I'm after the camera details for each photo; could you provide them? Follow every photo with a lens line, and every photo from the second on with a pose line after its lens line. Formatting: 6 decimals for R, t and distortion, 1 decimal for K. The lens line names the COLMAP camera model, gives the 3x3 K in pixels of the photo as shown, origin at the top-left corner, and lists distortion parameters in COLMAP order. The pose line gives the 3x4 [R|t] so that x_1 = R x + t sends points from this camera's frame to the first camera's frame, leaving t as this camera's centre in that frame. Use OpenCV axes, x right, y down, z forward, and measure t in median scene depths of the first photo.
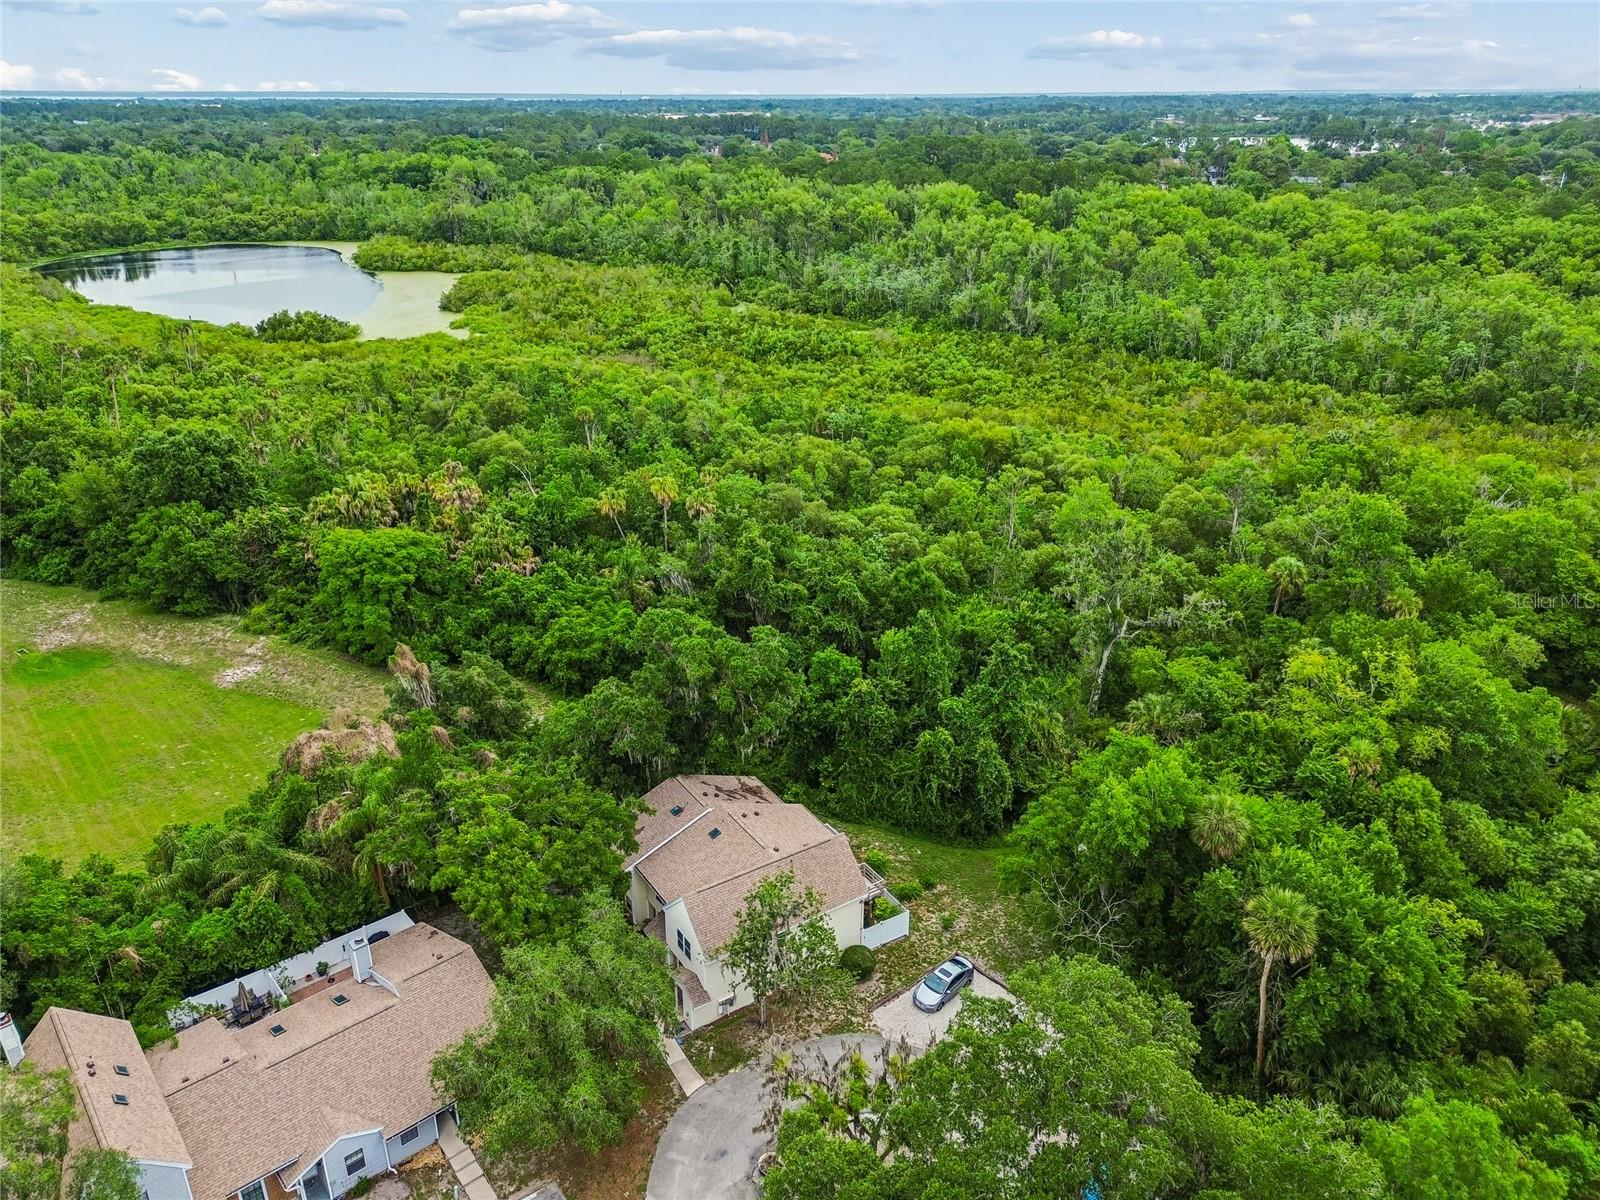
lens RADIAL K [[1157.2, 0, 791.7], [0, 1157.2, 605.5], [0, 0, 1]] dist [0.060186, -0.046703]
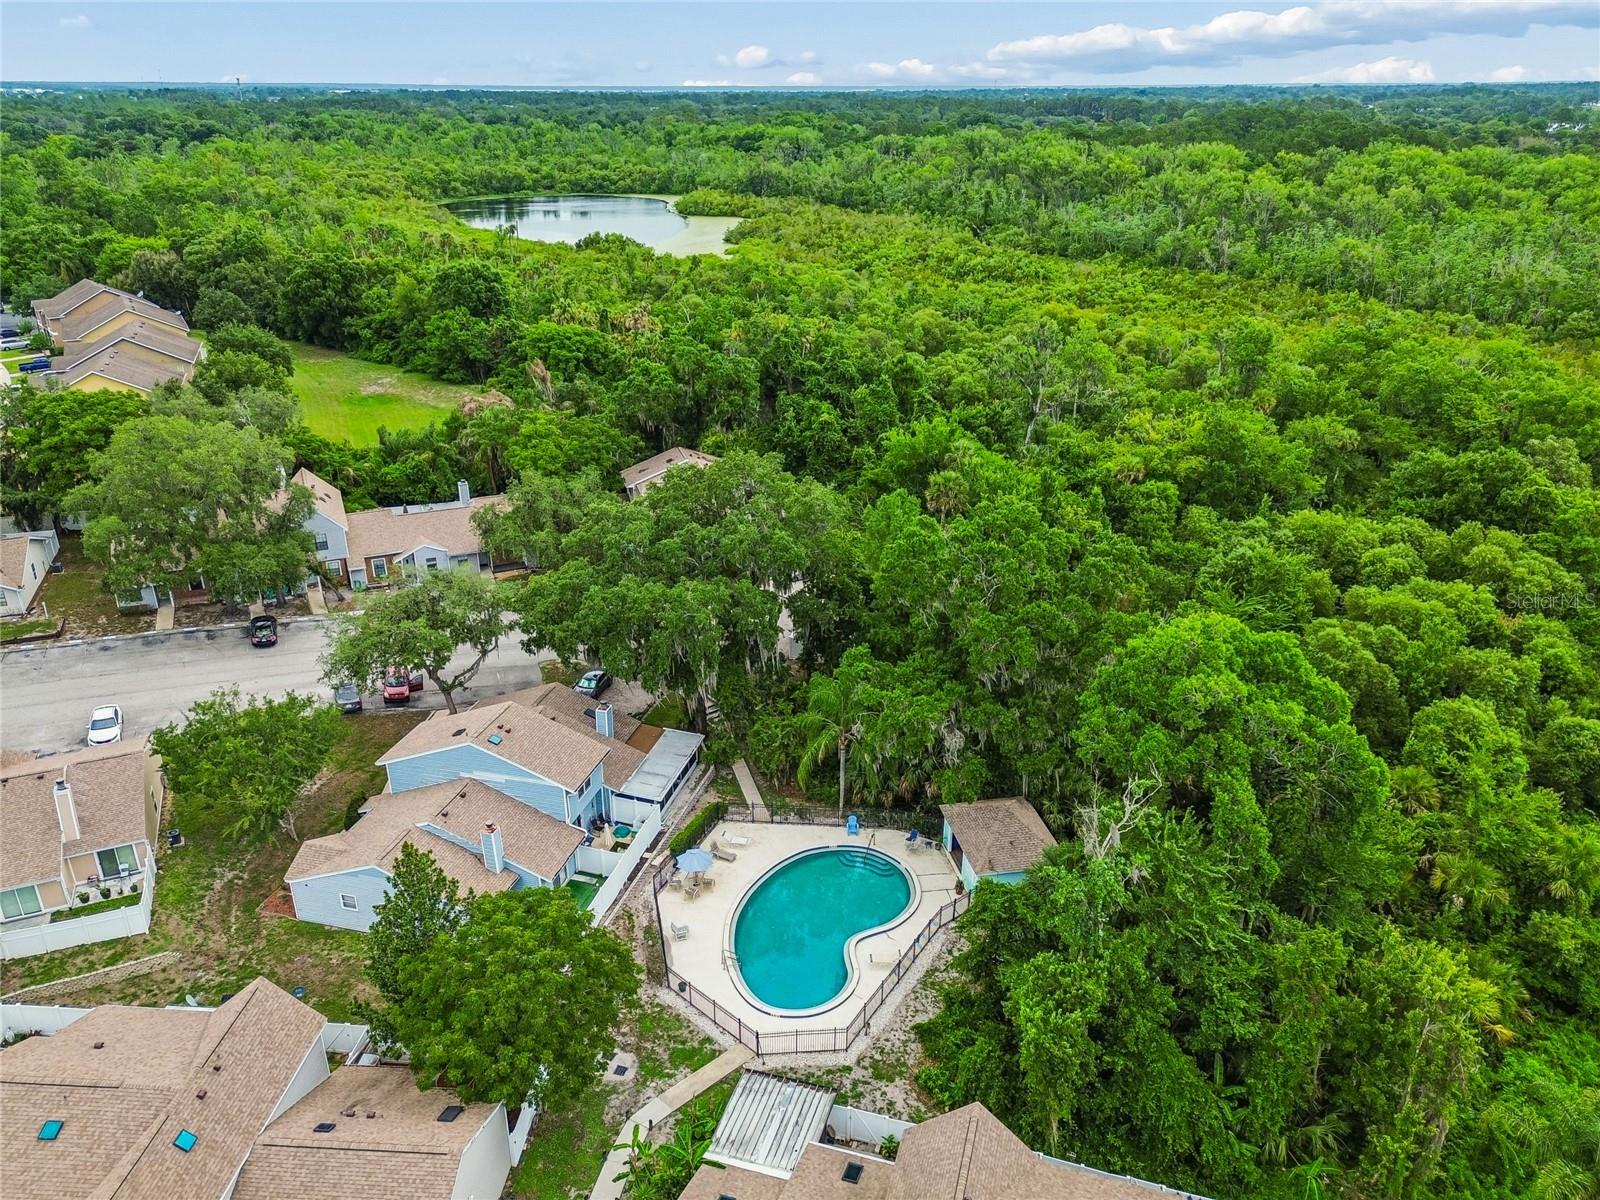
lens RADIAL K [[1157.2, 0, 791.7], [0, 1157.2, 605.5], [0, 0, 1]] dist [0.060186, -0.046703]
pose [[0.956317, 0.120641, -0.266275, 0.111029], [-0.118986, 0.992643, 0.022401, 0.070442], [0.267019, 0.010260, 0.963637, -0.103582]]
